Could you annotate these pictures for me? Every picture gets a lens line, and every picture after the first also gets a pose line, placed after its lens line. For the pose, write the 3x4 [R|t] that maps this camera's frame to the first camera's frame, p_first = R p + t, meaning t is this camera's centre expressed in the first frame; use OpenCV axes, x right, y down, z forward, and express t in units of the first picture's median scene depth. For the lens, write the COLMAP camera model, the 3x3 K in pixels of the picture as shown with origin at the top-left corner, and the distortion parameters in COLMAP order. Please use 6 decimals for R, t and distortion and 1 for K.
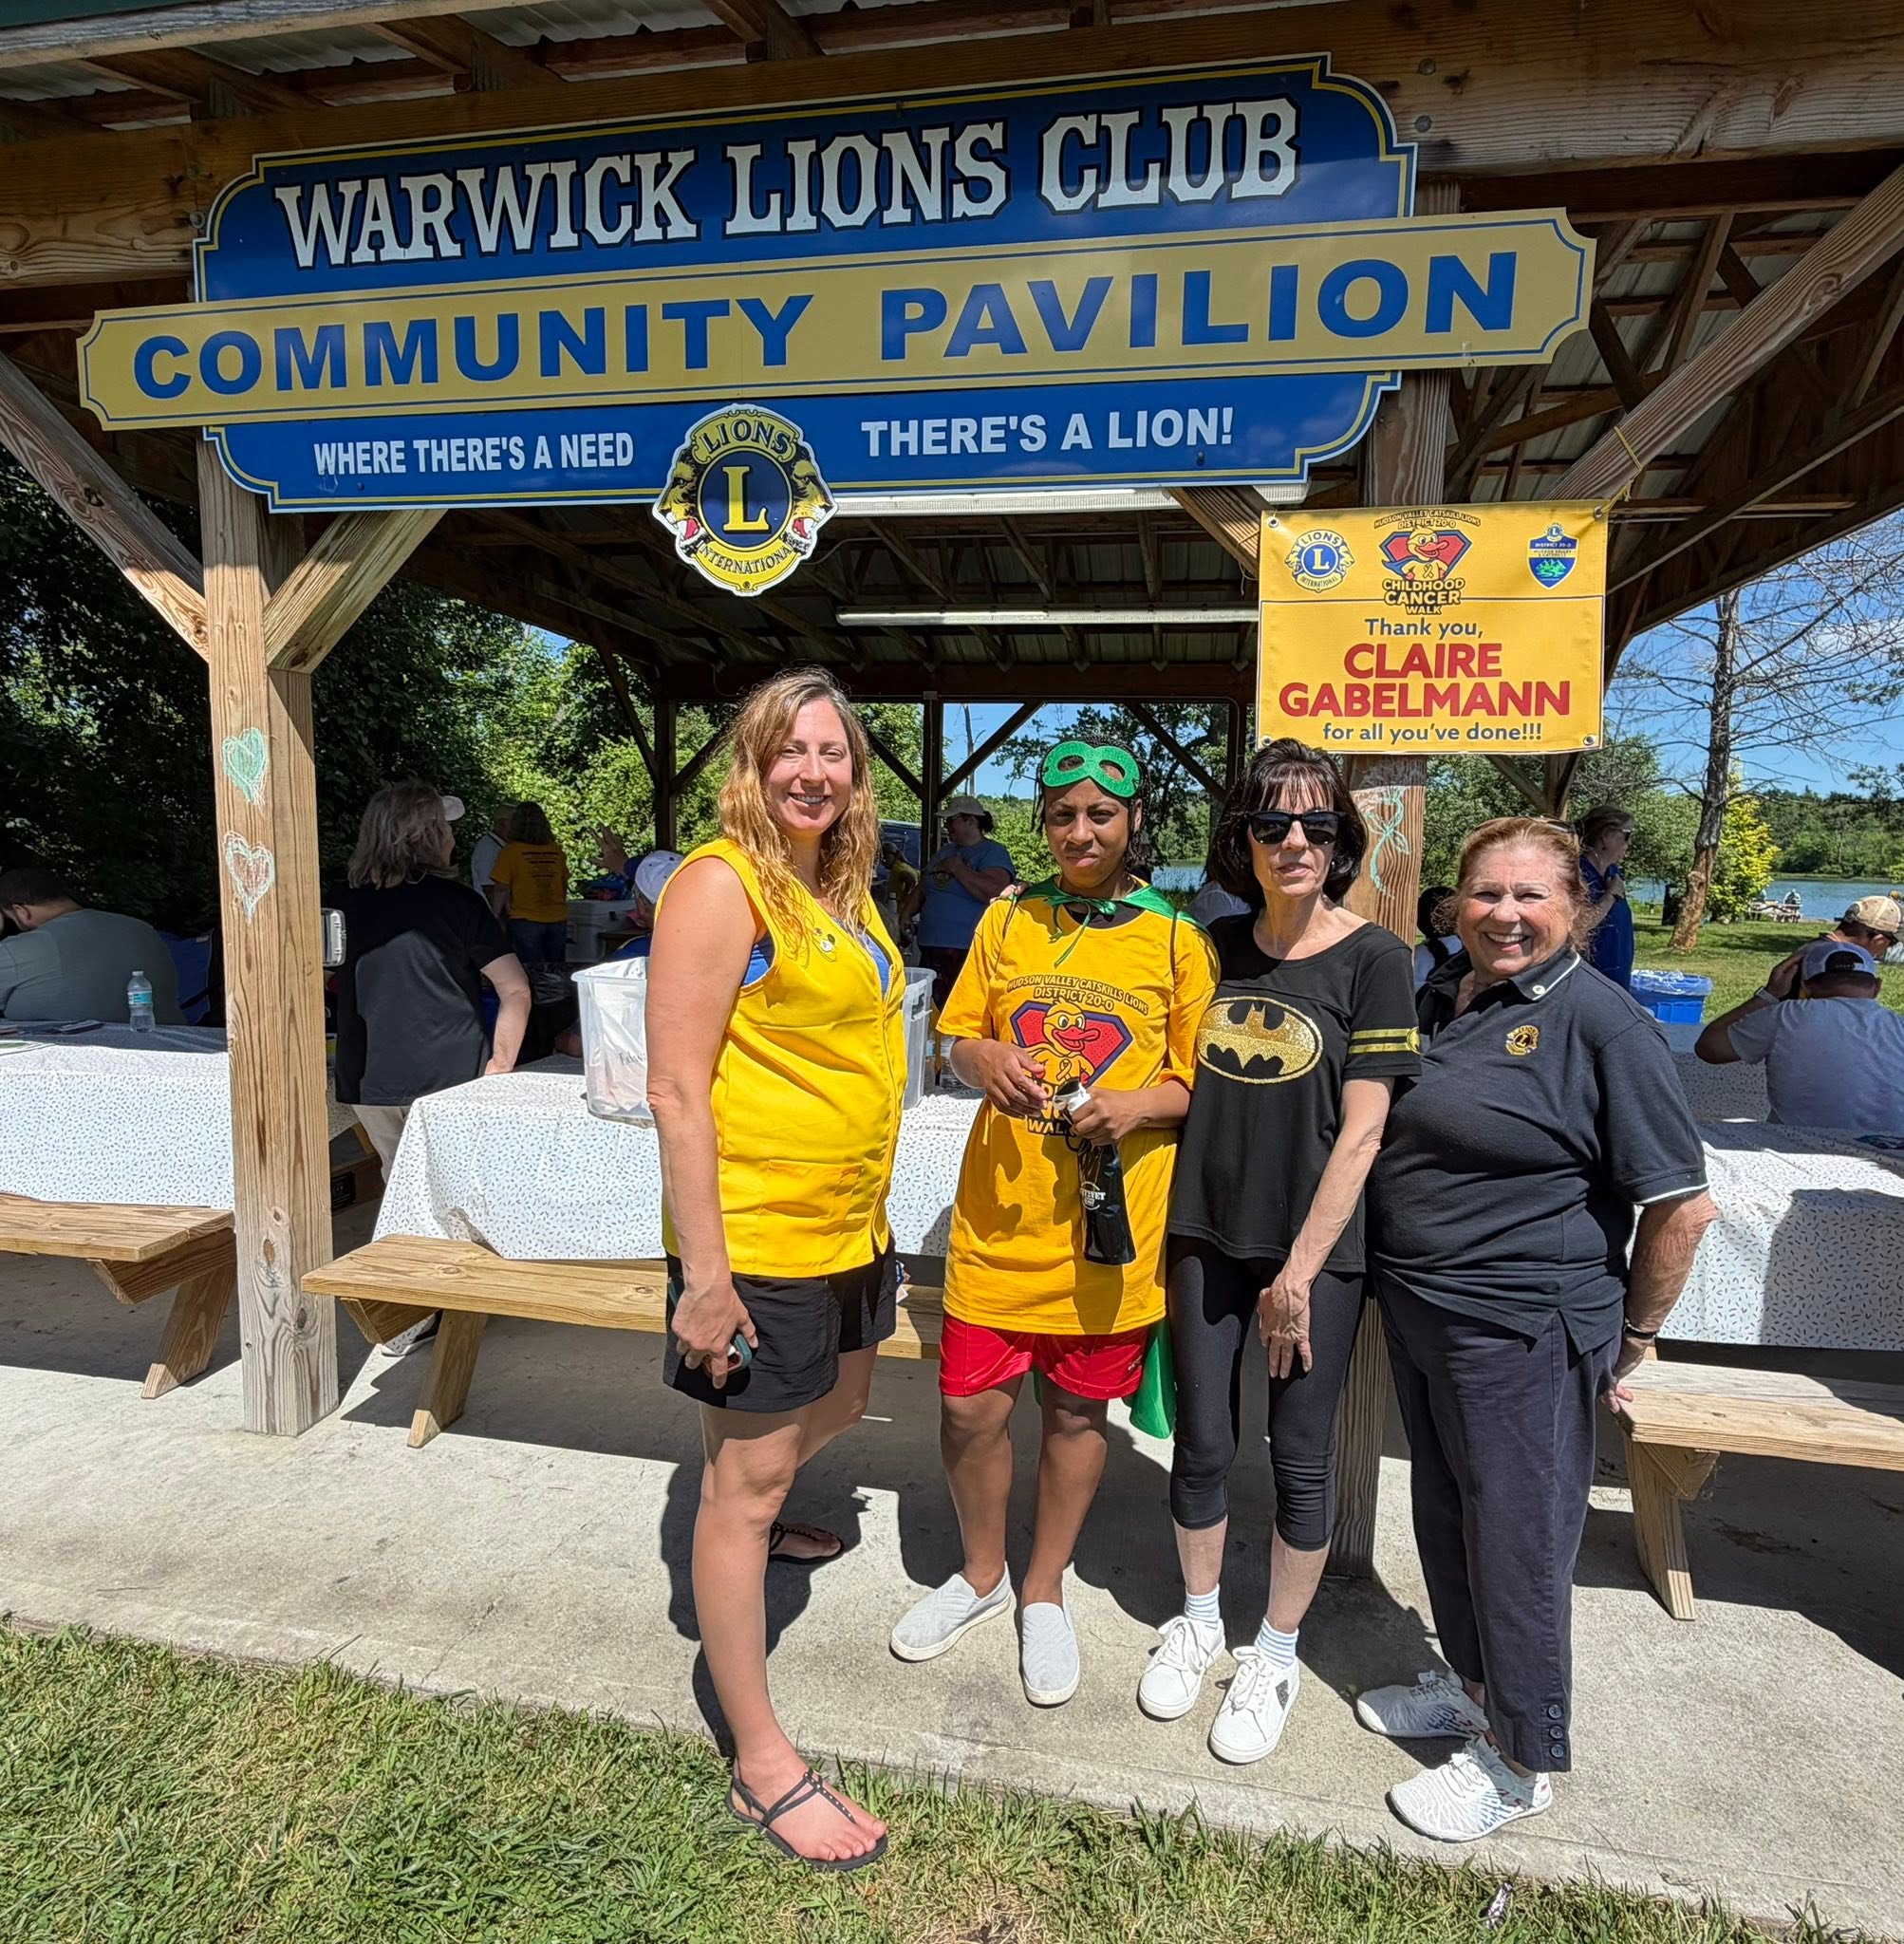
lens RADIAL K [[1170.6, 0, 977.2], [0, 1170.6, 968.8], [0, 0, 1]] dist [-0.002143, -0.000386]
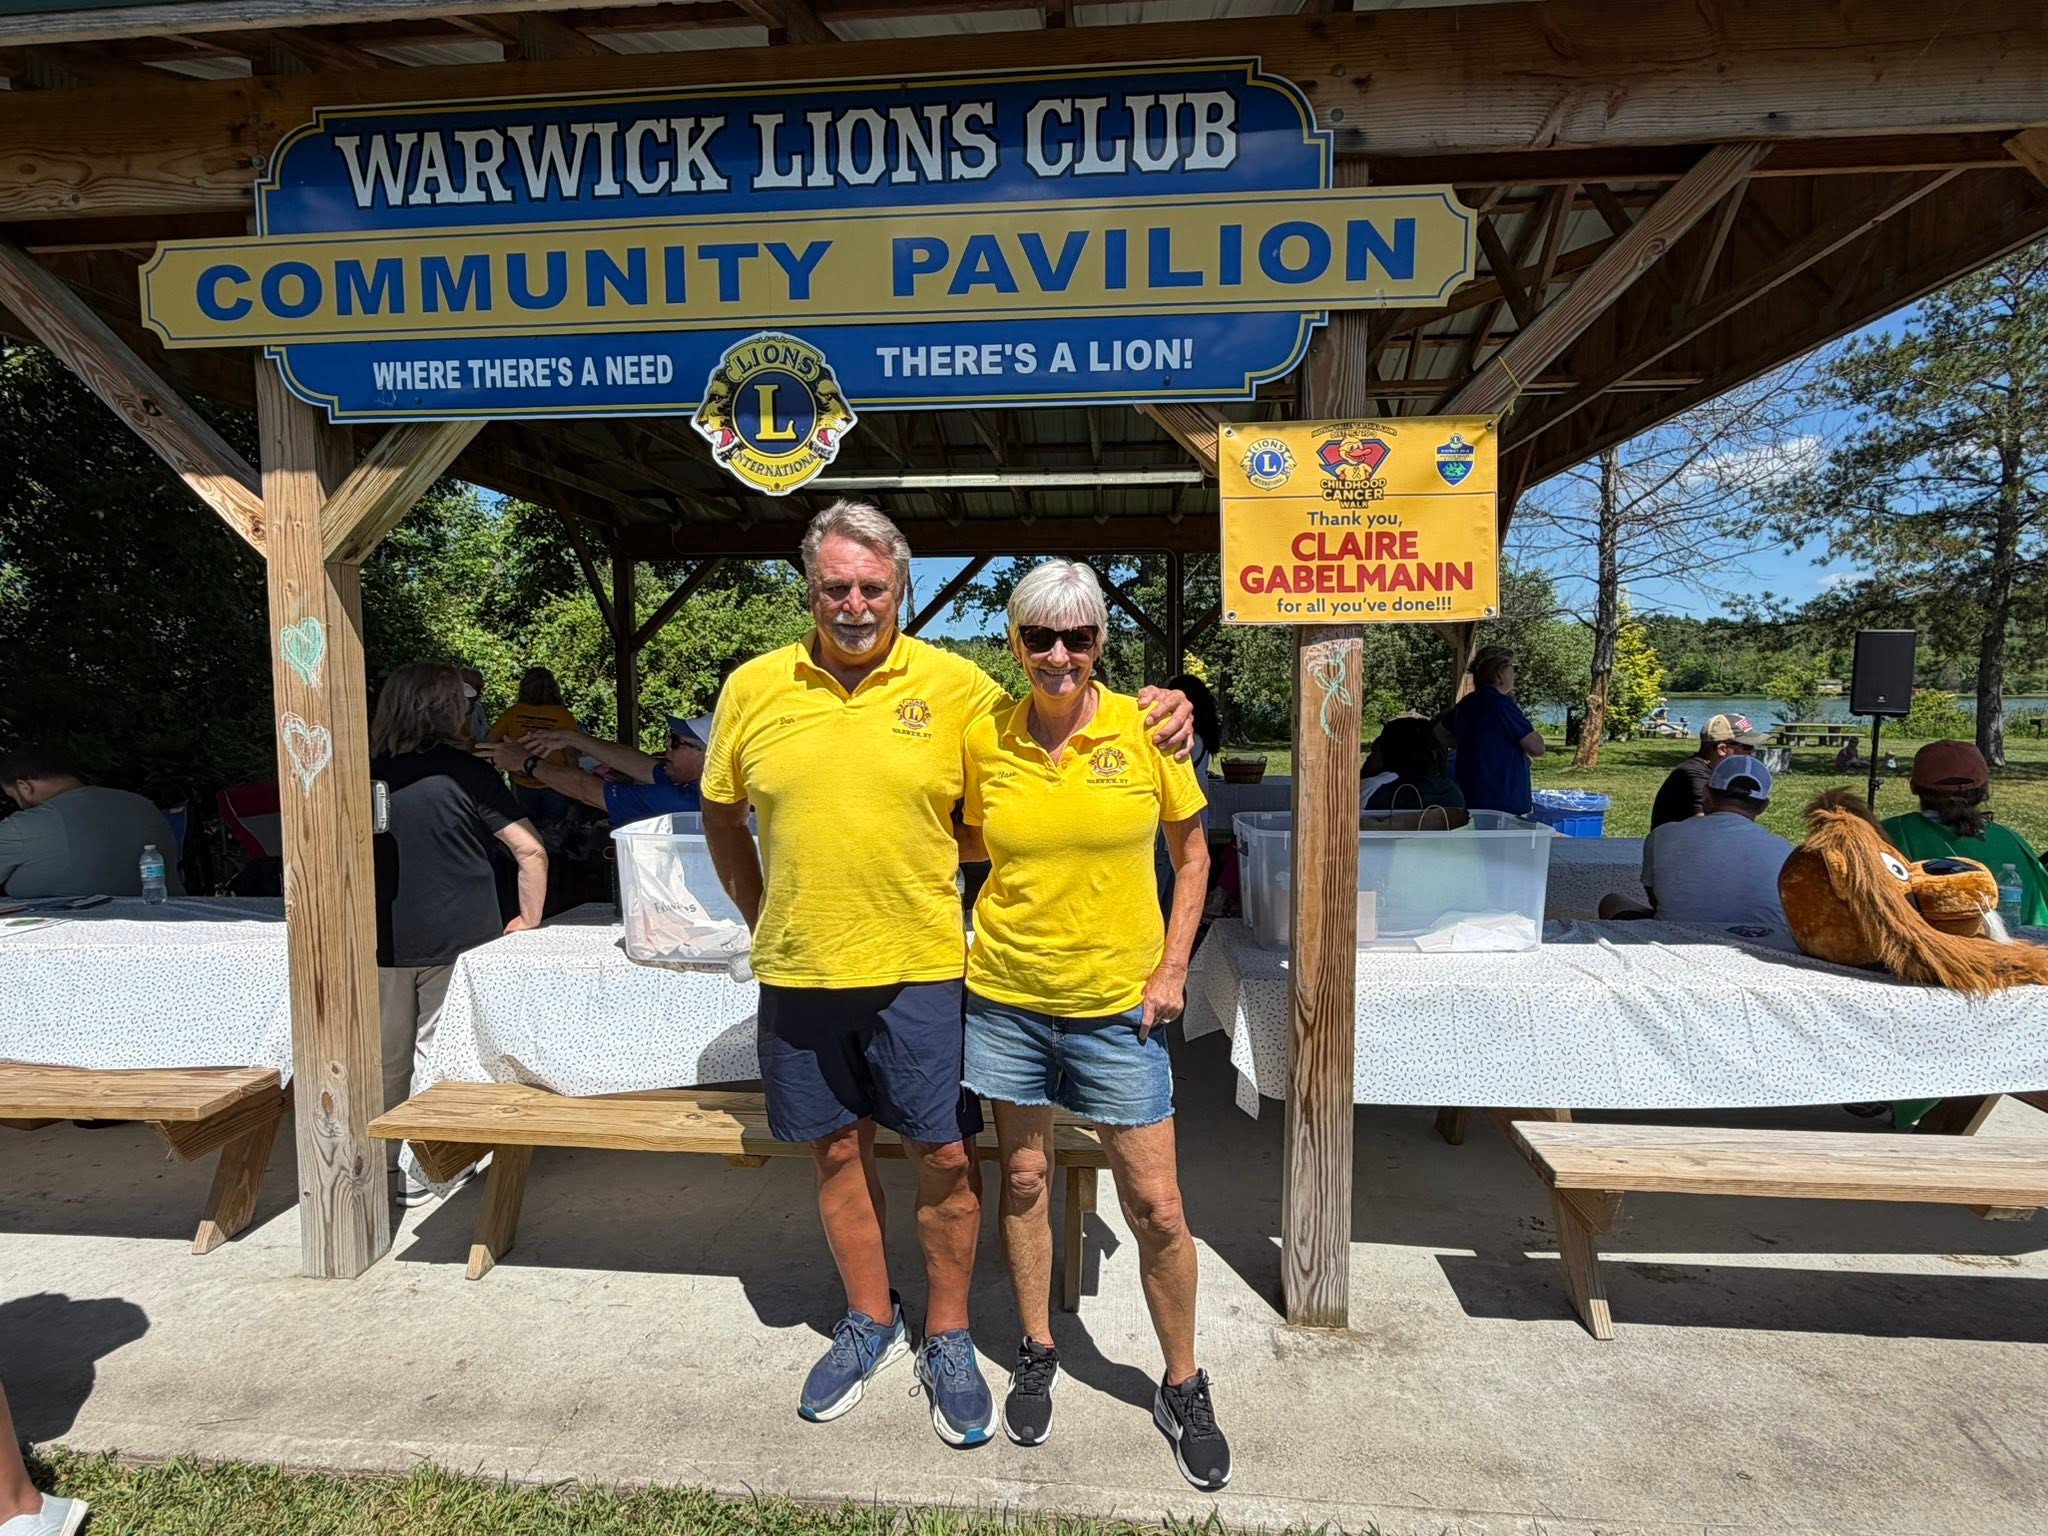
lens RADIAL K [[1151.7, 0, 1024.0], [0, 1151.7, 768.0], [0, 0, 1]] dist [-0.001852, -0.001186]
pose [[0.995511, -0.033604, 0.088484, -0.065720], [0.036611, 0.998798, -0.032586, -0.007695], [-0.087283, 0.035680, 0.995544, -0.130726]]
